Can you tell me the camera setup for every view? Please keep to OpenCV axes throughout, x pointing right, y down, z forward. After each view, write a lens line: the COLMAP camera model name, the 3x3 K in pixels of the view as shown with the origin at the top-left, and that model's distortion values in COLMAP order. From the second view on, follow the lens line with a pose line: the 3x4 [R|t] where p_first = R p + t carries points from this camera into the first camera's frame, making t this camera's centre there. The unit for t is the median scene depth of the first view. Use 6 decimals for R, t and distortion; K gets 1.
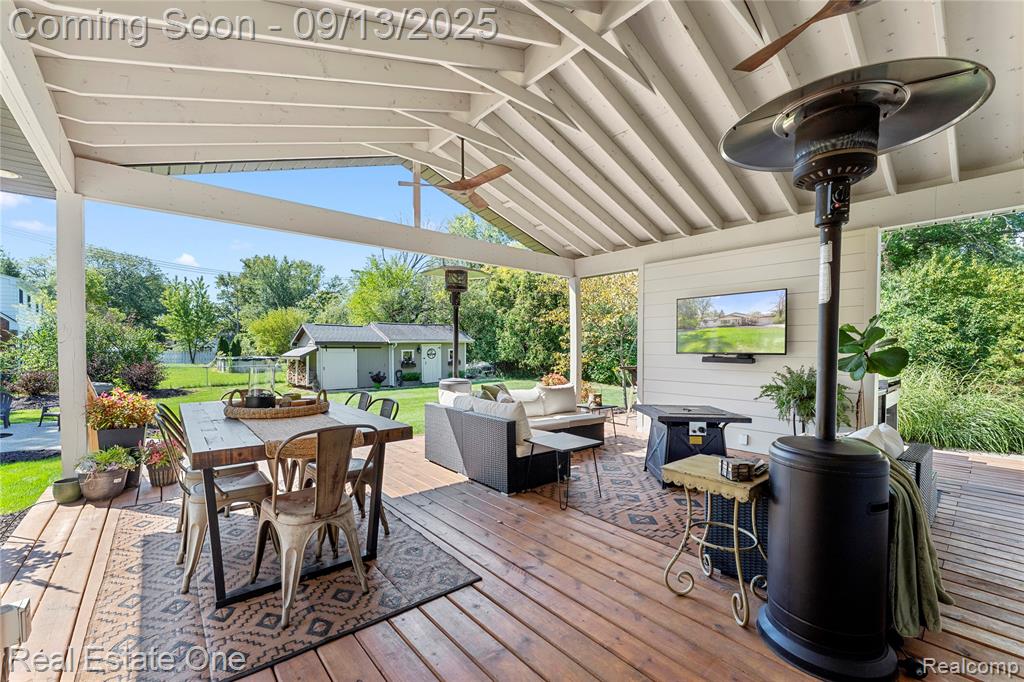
lens RADIAL K [[415.2, 0, 510.0], [0, 415.2, 348.9], [0, 0, 1]] dist [-0.003844, -0.000128]
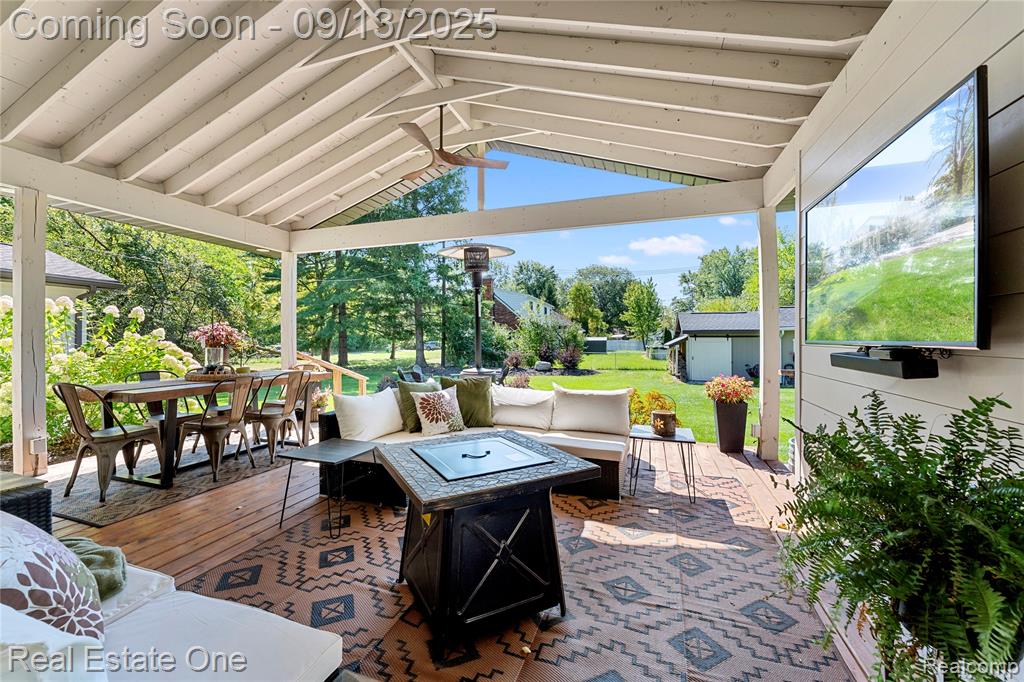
lens RADIAL K [[408.2, 0, 511.3], [0, 408.2, 337.6], [0, 0, 1]] dist [0.003713, 0.000072]
pose [[0.513451, -0.003462, -0.858112, 0.136163], [0.001505, 0.999994, -0.003134, 0.001145], [0.858117, 0.000318, 0.513453, 0.123344]]
